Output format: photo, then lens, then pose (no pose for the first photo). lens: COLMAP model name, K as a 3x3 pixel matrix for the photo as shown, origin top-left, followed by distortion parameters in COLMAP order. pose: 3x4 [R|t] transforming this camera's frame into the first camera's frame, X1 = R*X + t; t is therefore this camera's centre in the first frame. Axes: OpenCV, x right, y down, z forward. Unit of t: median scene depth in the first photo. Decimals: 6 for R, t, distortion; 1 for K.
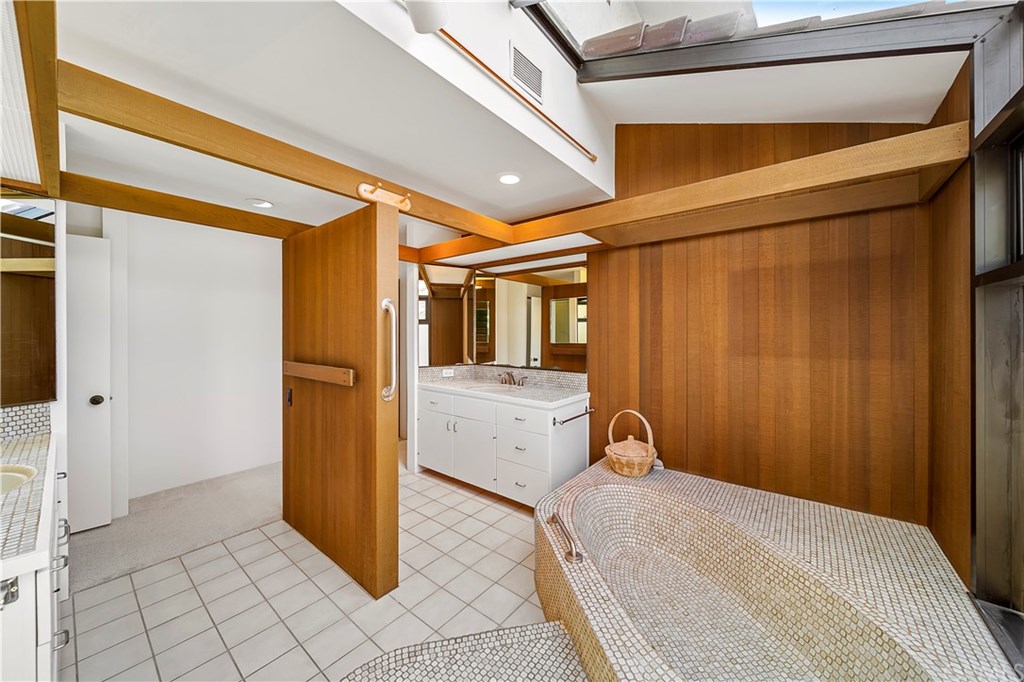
lens RADIAL K [[359.0, 0, 512.2], [0, 359.0, 338.0], [0, 0, 1]] dist [0.000743, -0.000028]
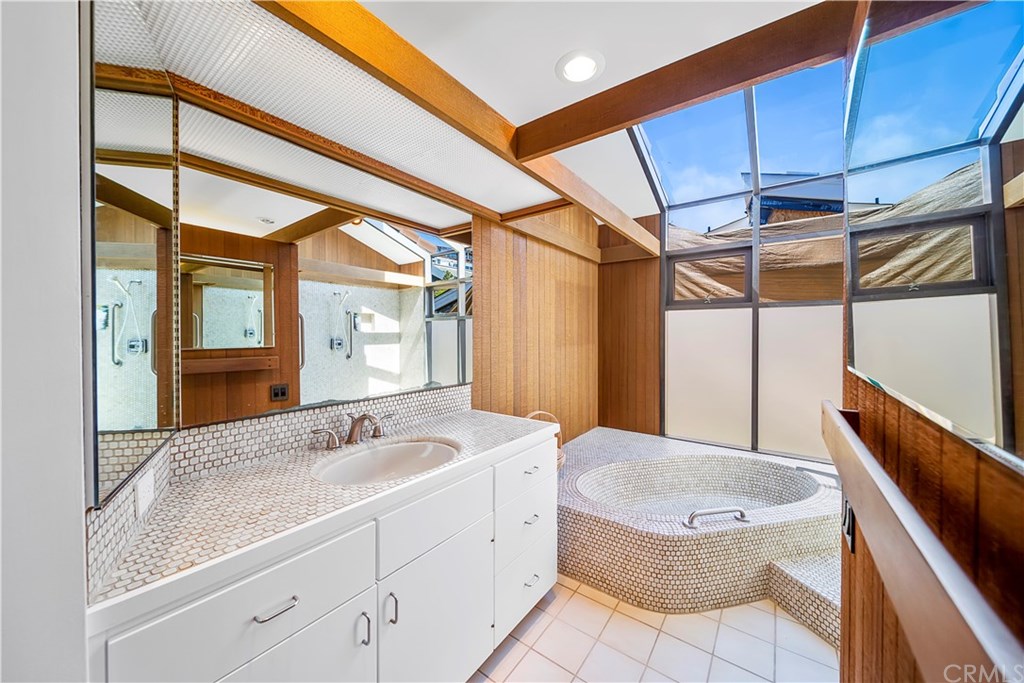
lens RADIAL K [[359.0, 0, 512.2], [0, 359.0, 338.5], [0, 0, 1]] dist [0.000743, -0.000028]
pose [[-0.052048, -0.009649, 0.998598, -0.624447], [0.002160, 0.999950, 0.009774, 0.010153], [-0.998642, 0.002666, -0.052025, 1.195458]]
